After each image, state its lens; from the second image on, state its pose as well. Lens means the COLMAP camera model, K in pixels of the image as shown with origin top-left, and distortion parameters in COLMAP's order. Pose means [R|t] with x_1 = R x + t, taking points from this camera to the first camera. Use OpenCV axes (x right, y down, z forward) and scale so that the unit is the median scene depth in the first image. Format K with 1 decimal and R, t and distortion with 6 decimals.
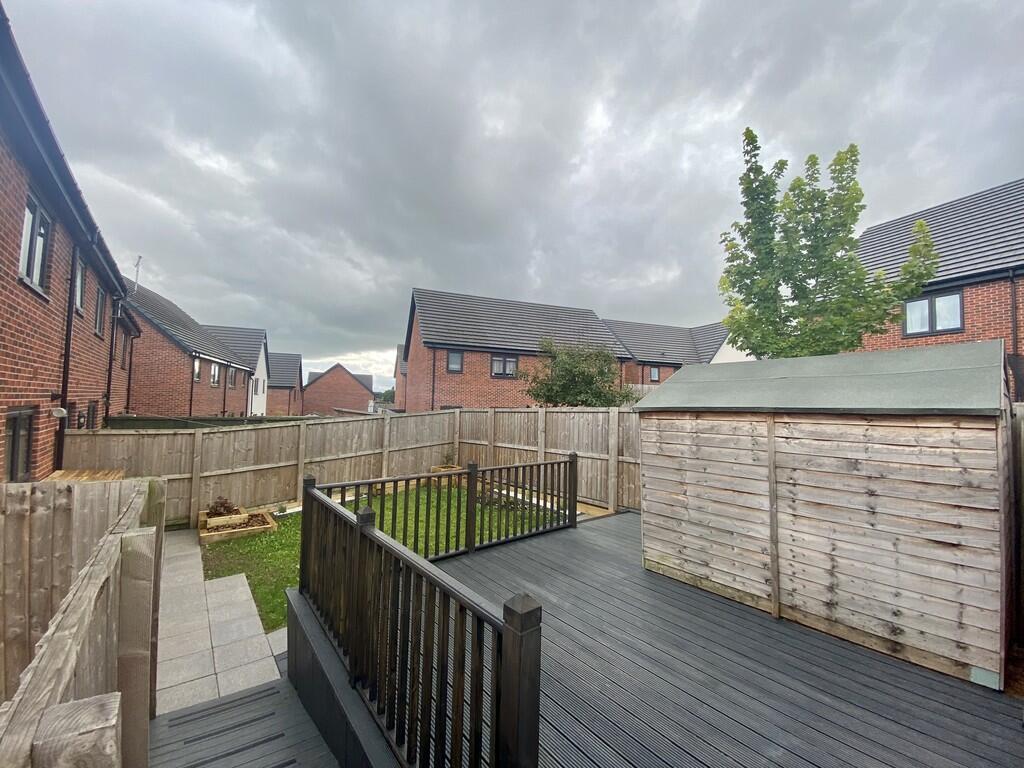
lens RADIAL K [[418.0, 0, 530.9], [0, 418.0, 379.1], [0, 0, 1]] dist [-0.010046, -0.001337]
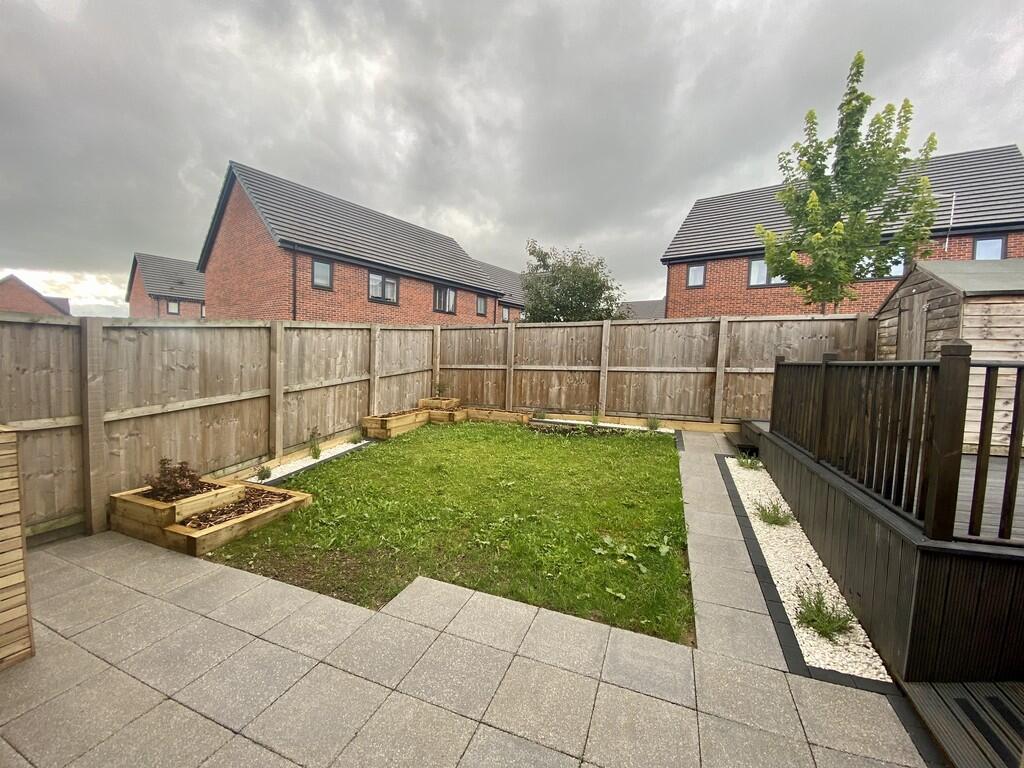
lens RADIAL K [[418.0, 0, 508.1], [0, 418.0, 386.4], [0, 0, 1]] dist [-0.010046, -0.001337]
pose [[0.872988, -0.019835, 0.487339, -0.505786], [-0.046678, 0.991189, 0.123957, 0.095851], [-0.485503, -0.130961, 0.864370, 0.316266]]
